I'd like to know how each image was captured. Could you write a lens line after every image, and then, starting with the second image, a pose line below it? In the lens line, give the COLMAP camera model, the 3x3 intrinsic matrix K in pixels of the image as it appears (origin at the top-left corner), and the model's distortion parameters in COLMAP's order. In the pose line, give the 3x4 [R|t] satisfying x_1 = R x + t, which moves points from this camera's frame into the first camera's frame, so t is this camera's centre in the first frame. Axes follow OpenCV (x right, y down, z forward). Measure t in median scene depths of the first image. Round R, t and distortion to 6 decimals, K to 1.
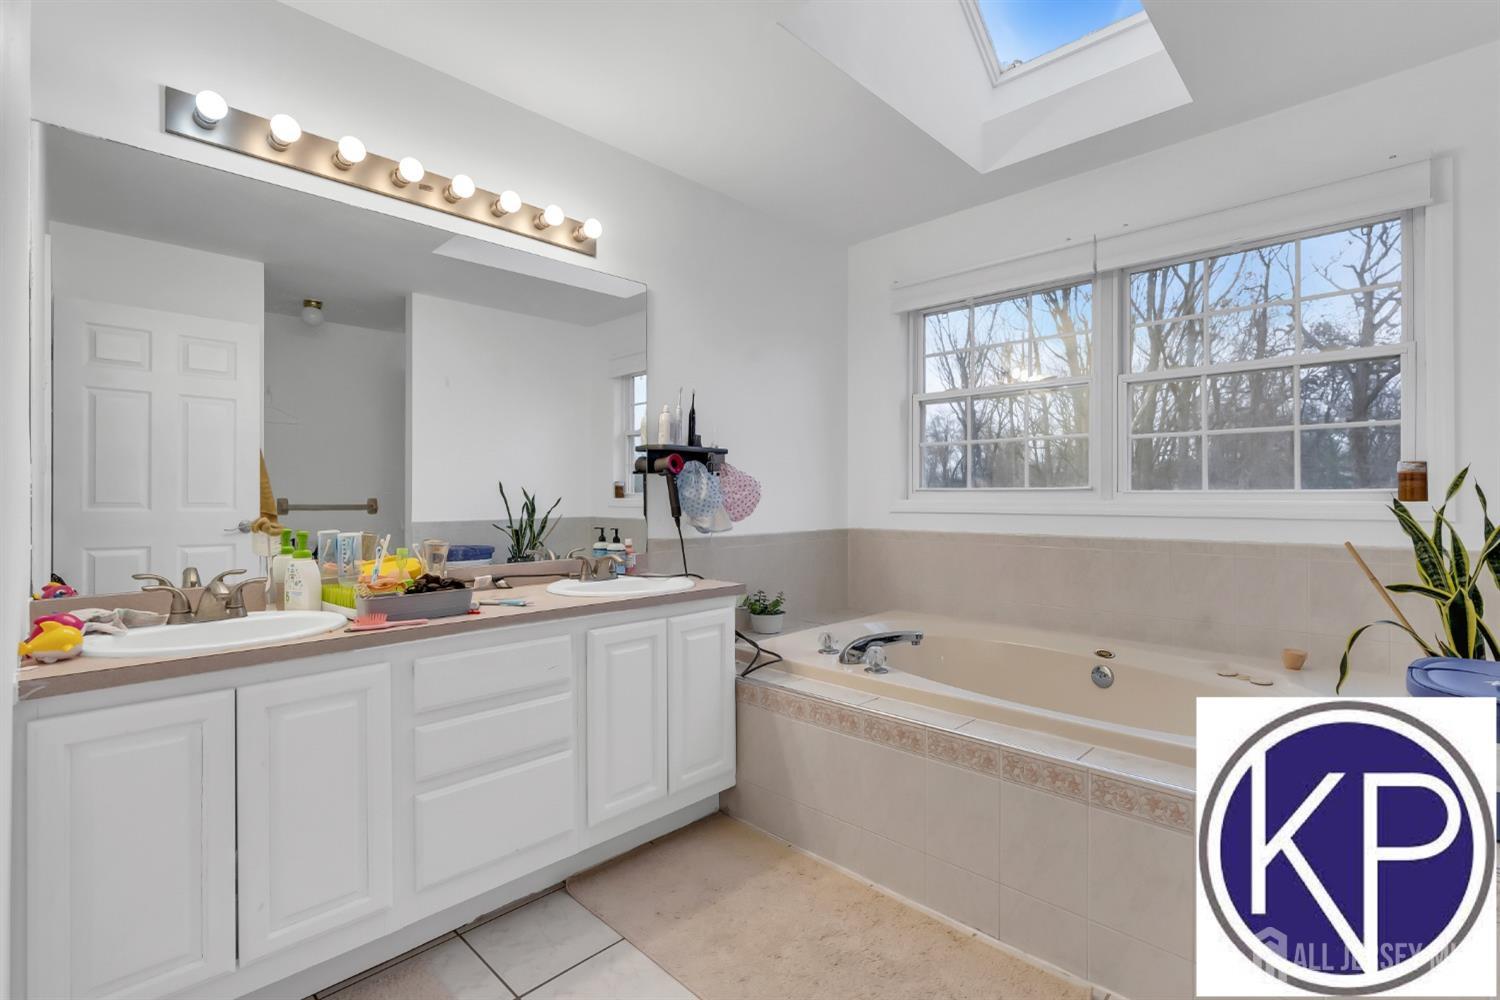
lens RADIAL K [[675.3, 0, 757.4], [0, 675.3, 499.0], [0, 0, 1]] dist [-0.008528, 0.002501]
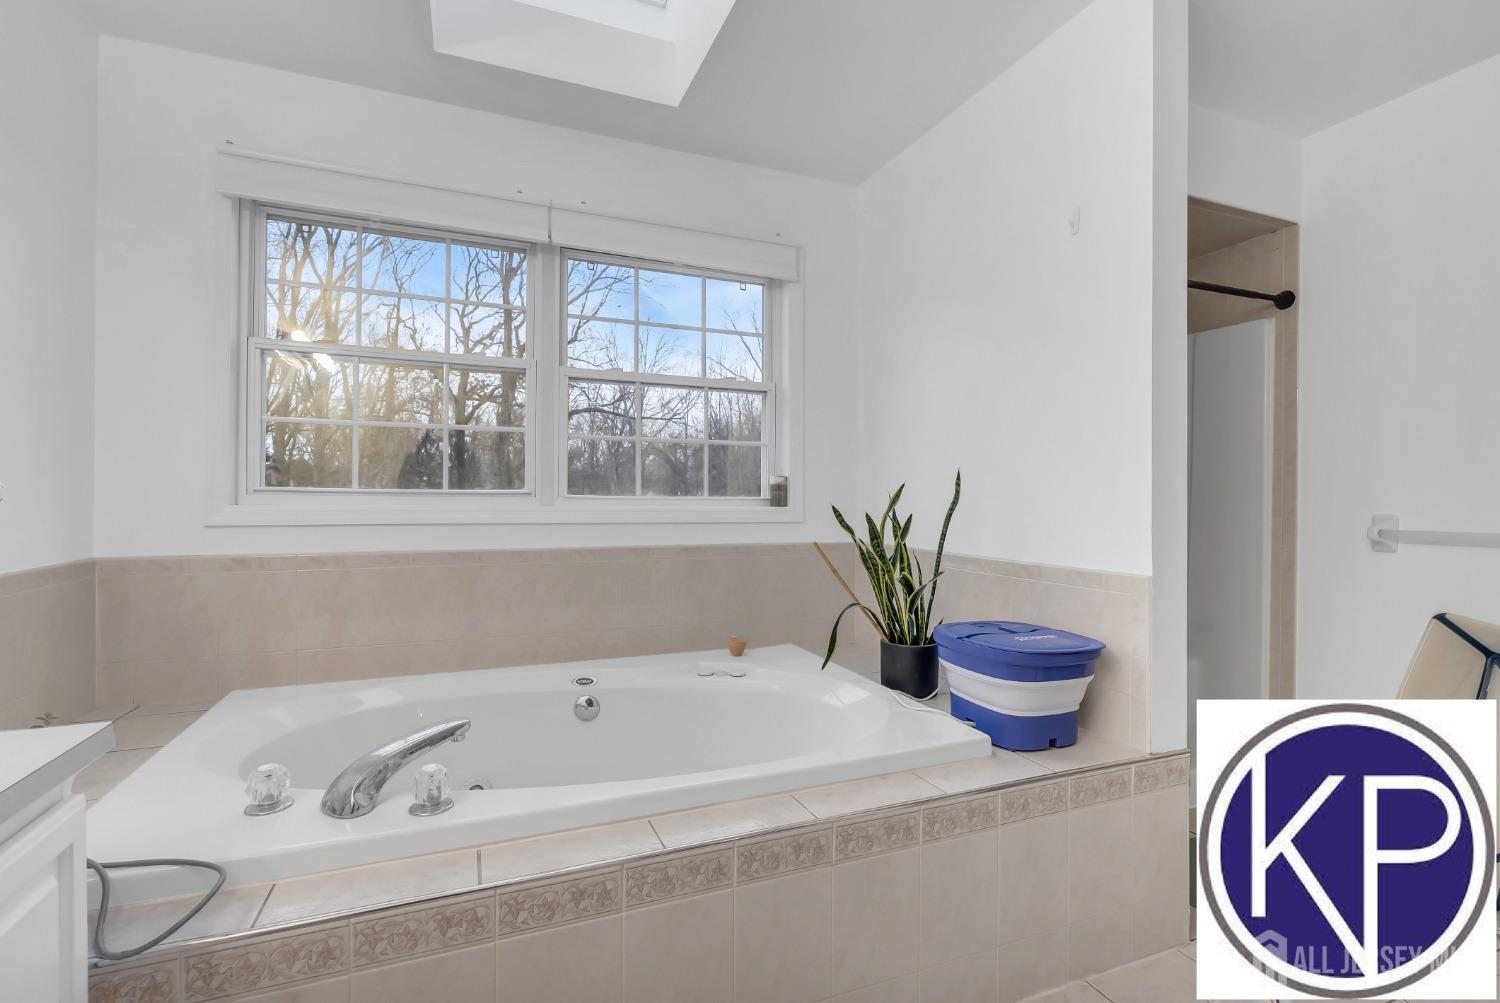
lens RADIAL K [[675.3, 0, 746.9], [0, 675.3, 504.2], [0, 0, 1]] dist [-0.008528, 0.002501]
pose [[0.410273, -0.001301, 0.911962, -0.179377], [-0.003943, 0.999987, 0.003200, -0.004456], [-0.911954, -0.004909, 0.410262, 0.400458]]
